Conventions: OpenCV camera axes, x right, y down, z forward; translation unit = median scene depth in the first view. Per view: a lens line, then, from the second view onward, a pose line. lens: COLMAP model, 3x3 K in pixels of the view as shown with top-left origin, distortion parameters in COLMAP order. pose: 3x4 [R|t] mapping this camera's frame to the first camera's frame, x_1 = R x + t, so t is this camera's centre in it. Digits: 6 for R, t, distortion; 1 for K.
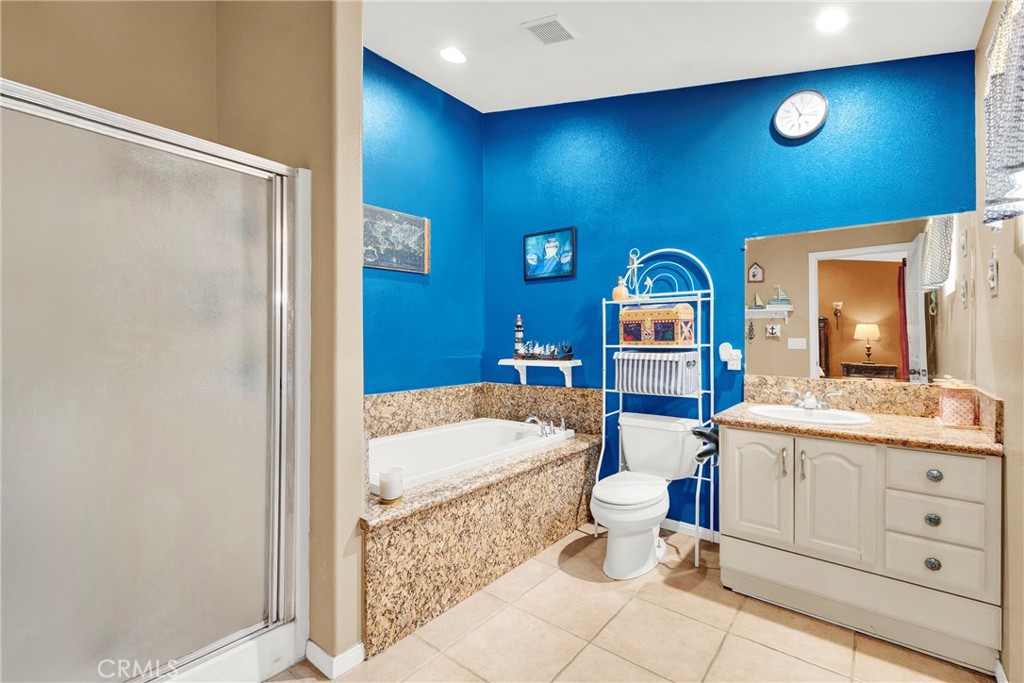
lens RADIAL K [[458.0, 0, 513.3], [0, 458.0, 340.2], [0, 0, 1]] dist [0.001995, -0.000521]
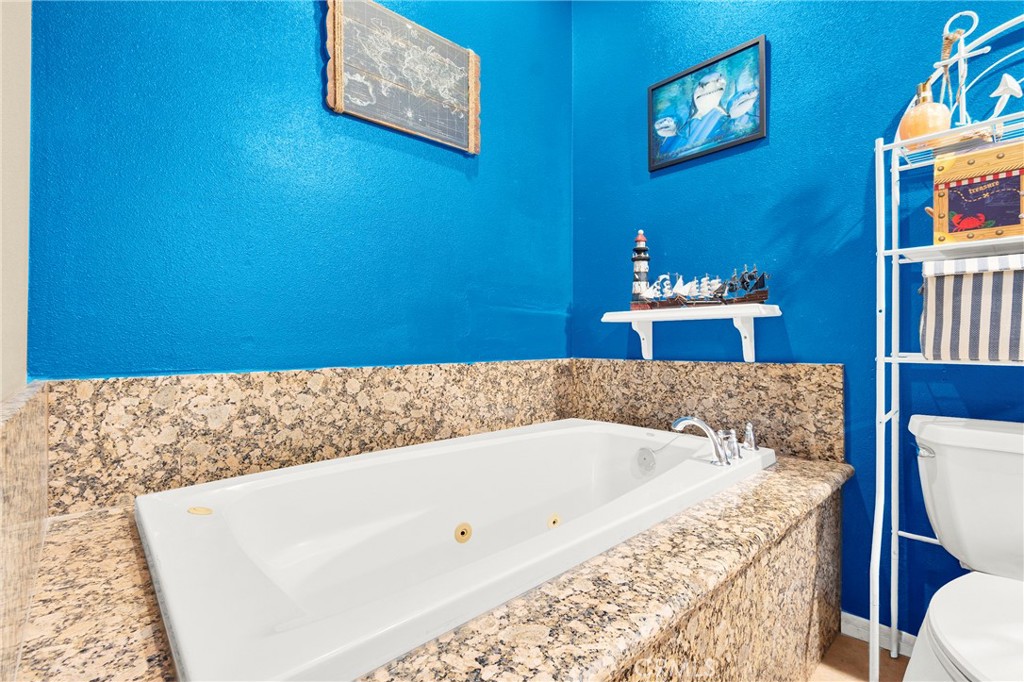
lens RADIAL K [[458.0, 0, 513.3], [0, 458.0, 339.7], [0, 0, 1]] dist [0.001995, -0.000521]
pose [[0.988737, 0.002310, -0.149646, -0.058419], [-0.002632, 0.999995, -0.001958, 0.079845], [0.149641, 0.002330, 0.988738, 0.465110]]
